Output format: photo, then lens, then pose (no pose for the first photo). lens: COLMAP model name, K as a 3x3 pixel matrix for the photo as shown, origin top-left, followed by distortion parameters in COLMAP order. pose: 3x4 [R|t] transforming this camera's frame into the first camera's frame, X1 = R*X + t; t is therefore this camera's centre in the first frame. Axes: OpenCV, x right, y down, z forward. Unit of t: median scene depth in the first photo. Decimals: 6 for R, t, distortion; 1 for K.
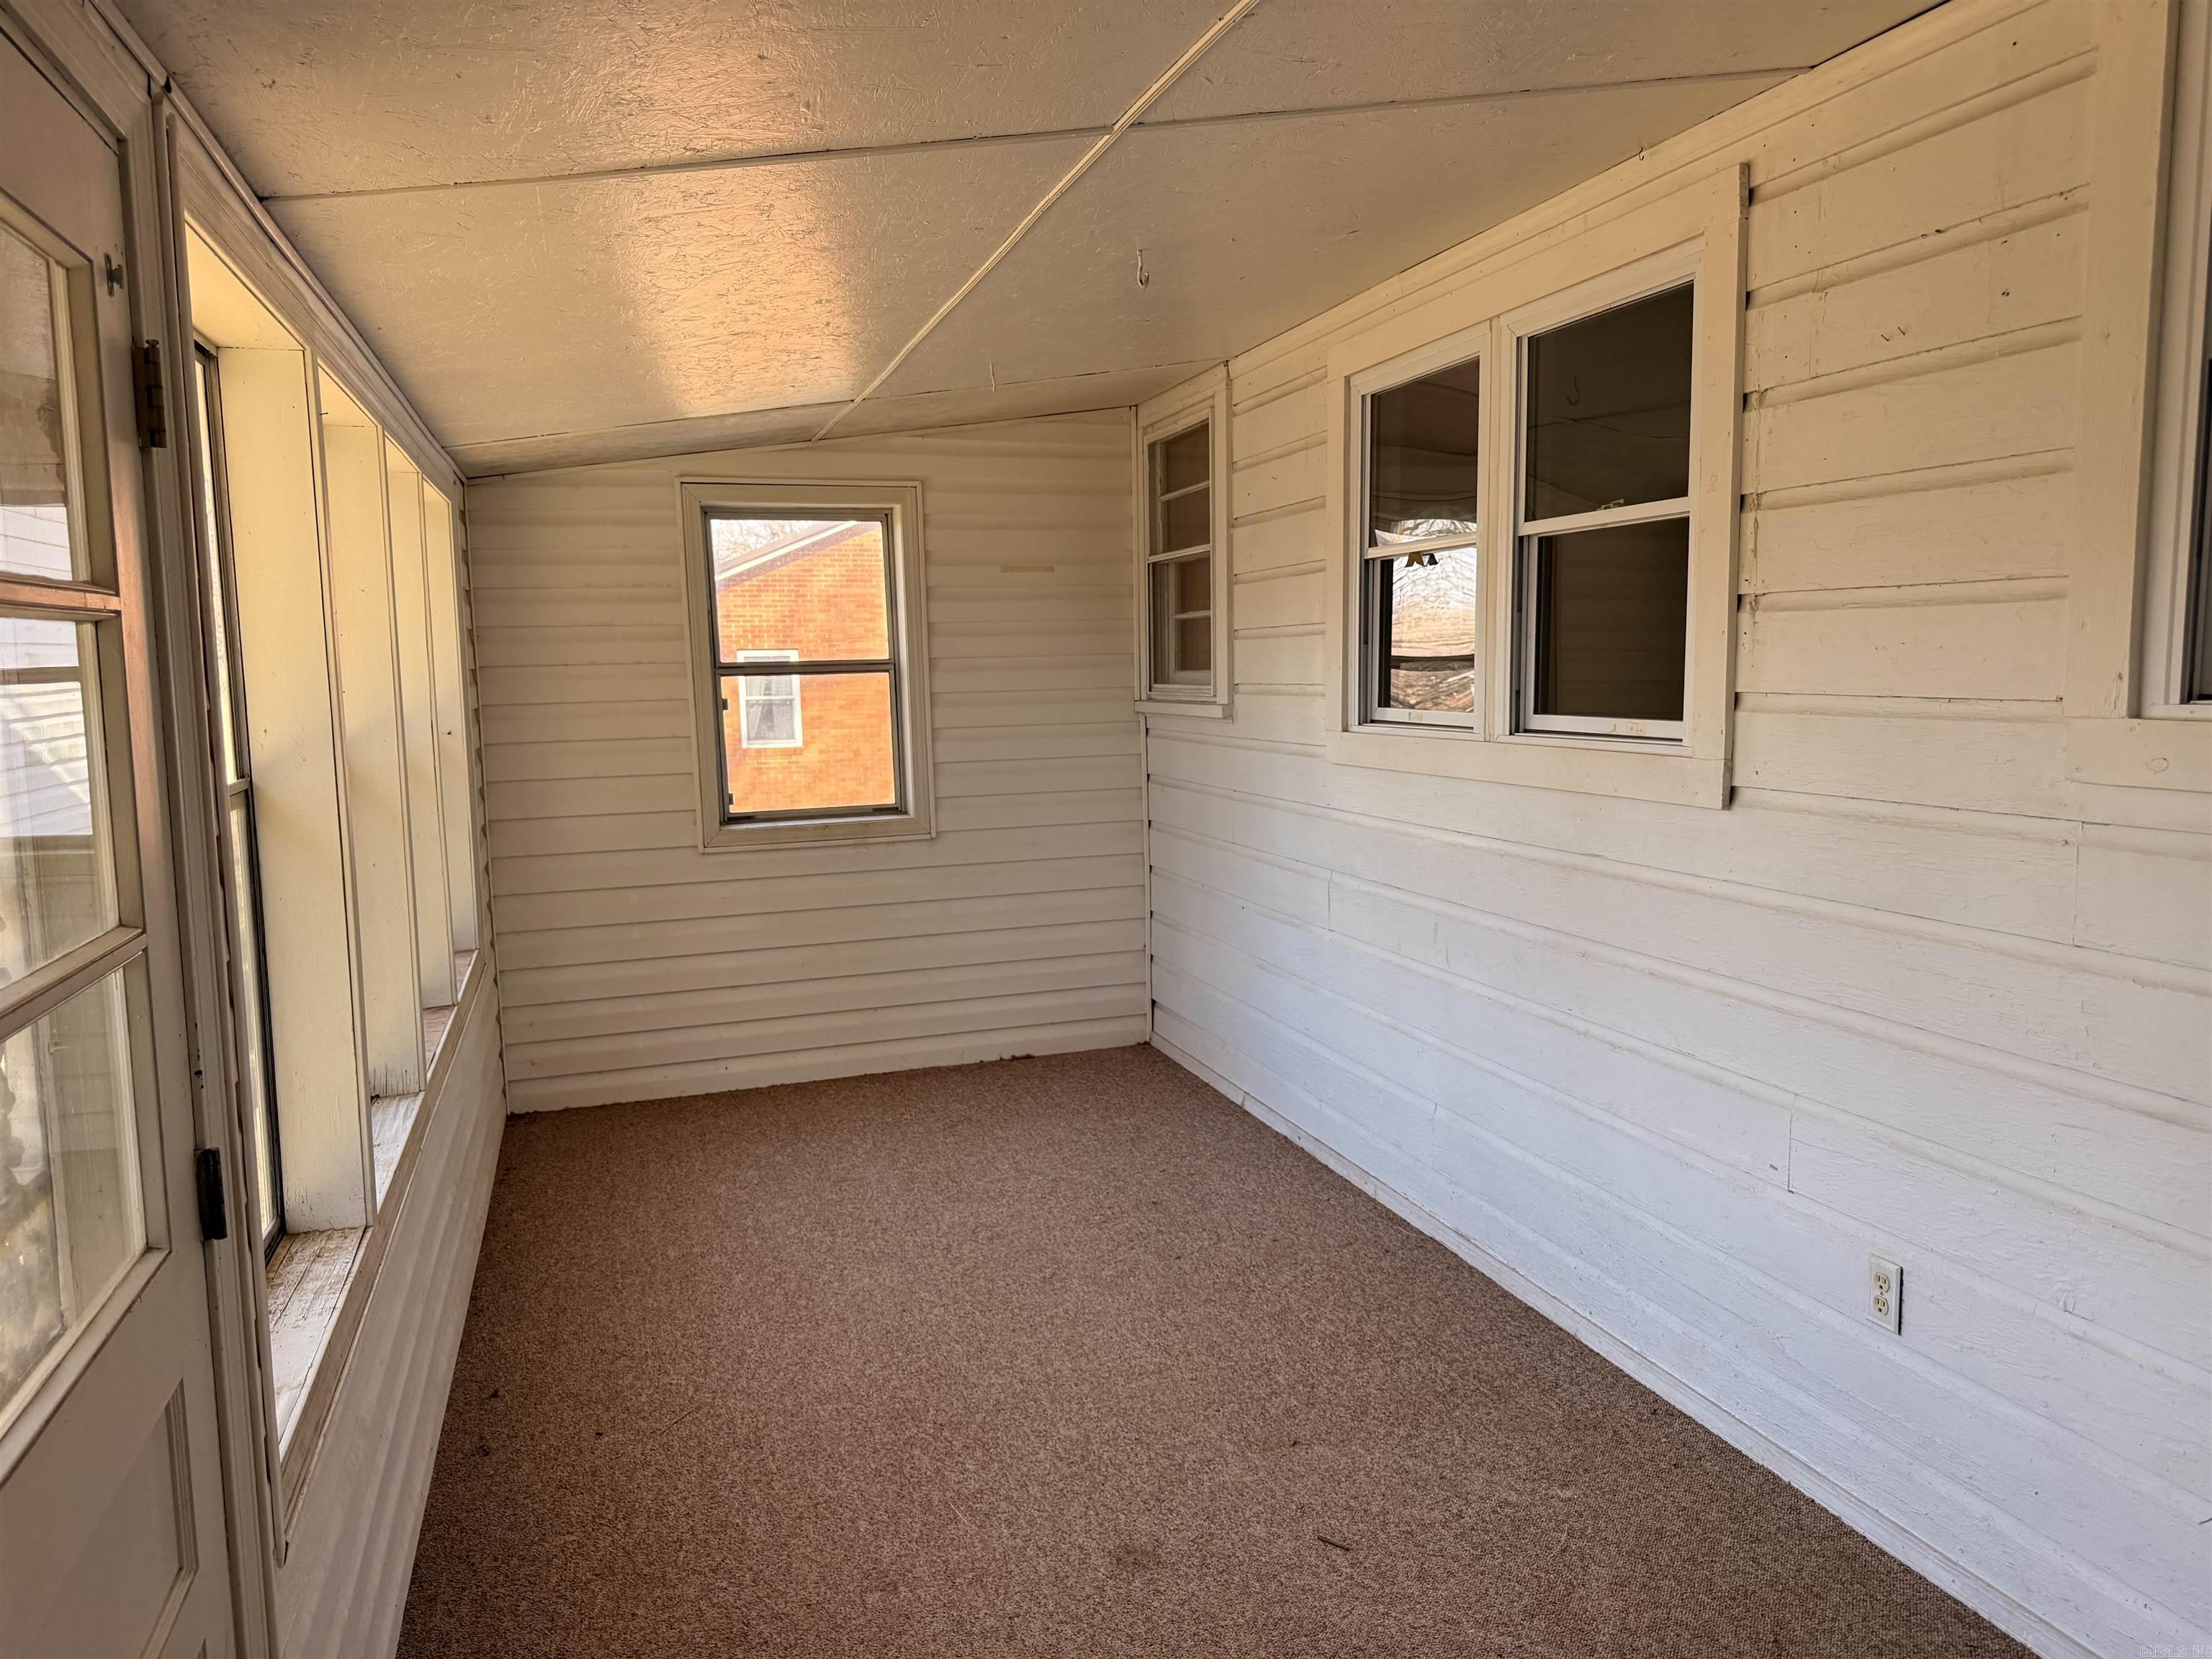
lens RADIAL K [[1551.4, 0, 1103.3], [0, 1551.4, 832.4], [0, 0, 1]] dist [0.035279, -0.037136]
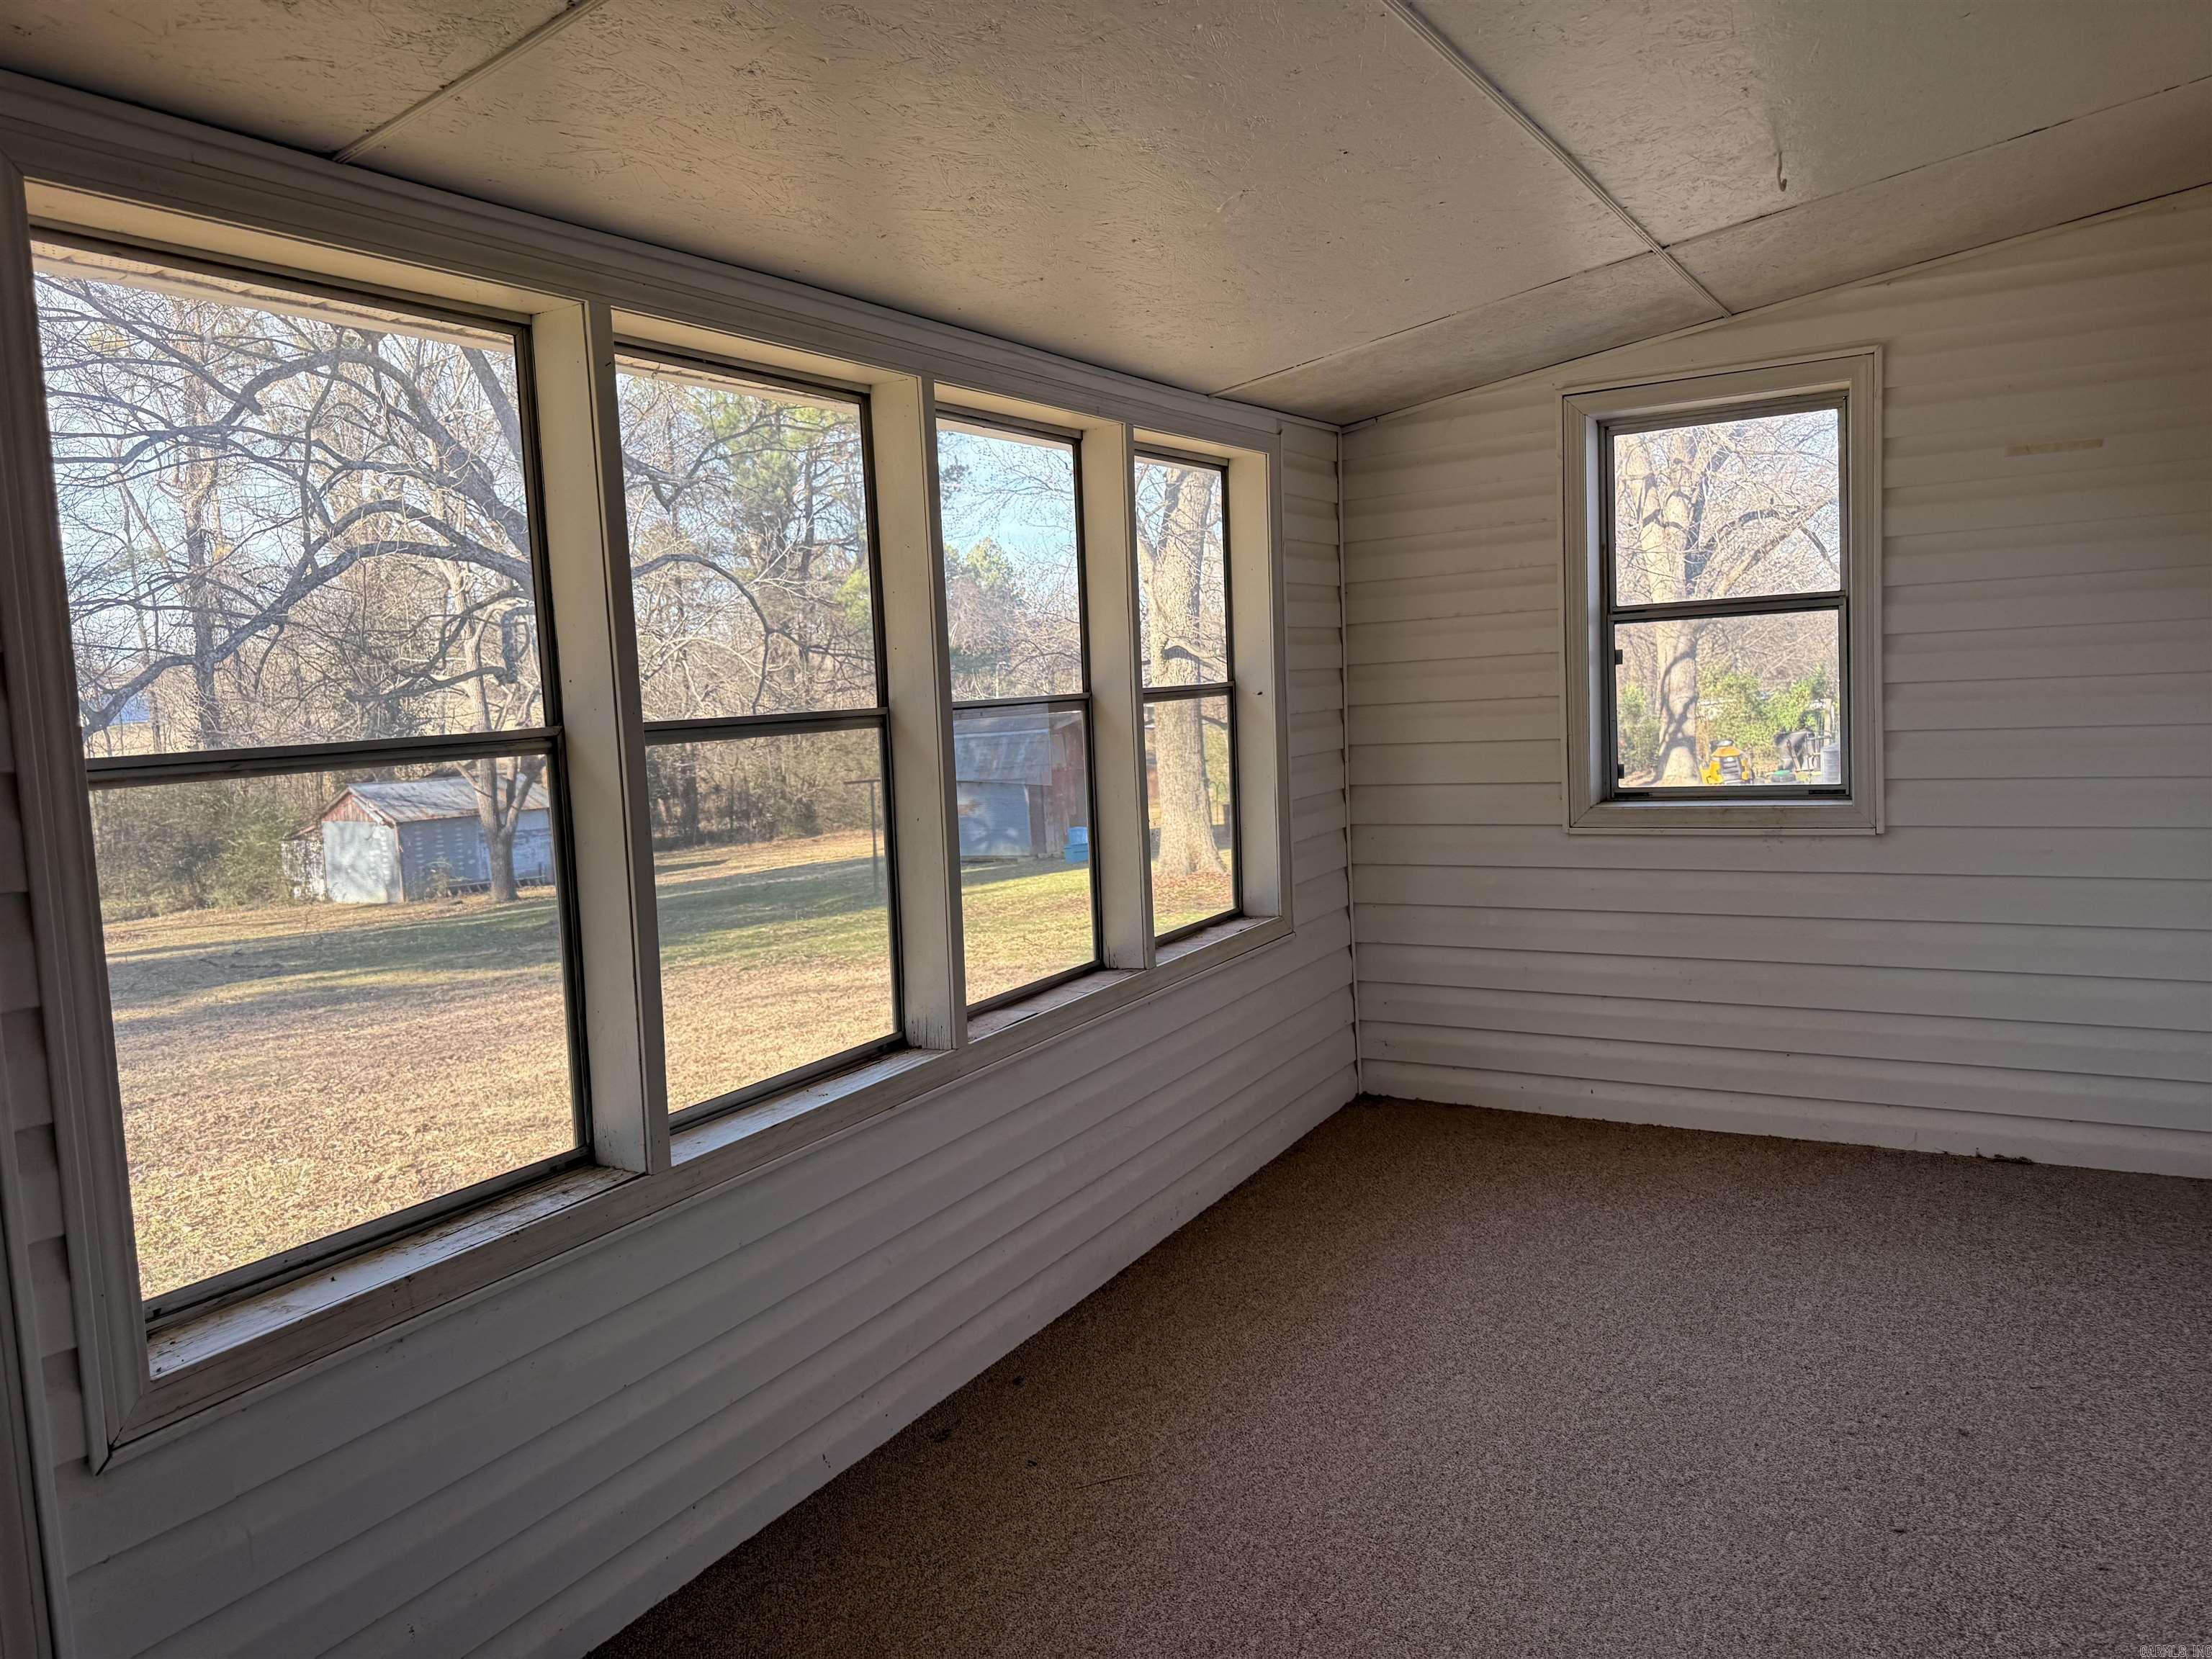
lens RADIAL K [[1551.4, 0, 1100.8], [0, 1551.4, 814.1], [0, 0, 1]] dist [0.035279, -0.037136]
pose [[0.644790, 0.058002, -0.762156, 0.218979], [-0.046568, 0.998245, 0.036572, -0.016181], [0.762940, 0.011910, 0.646360, 0.252707]]
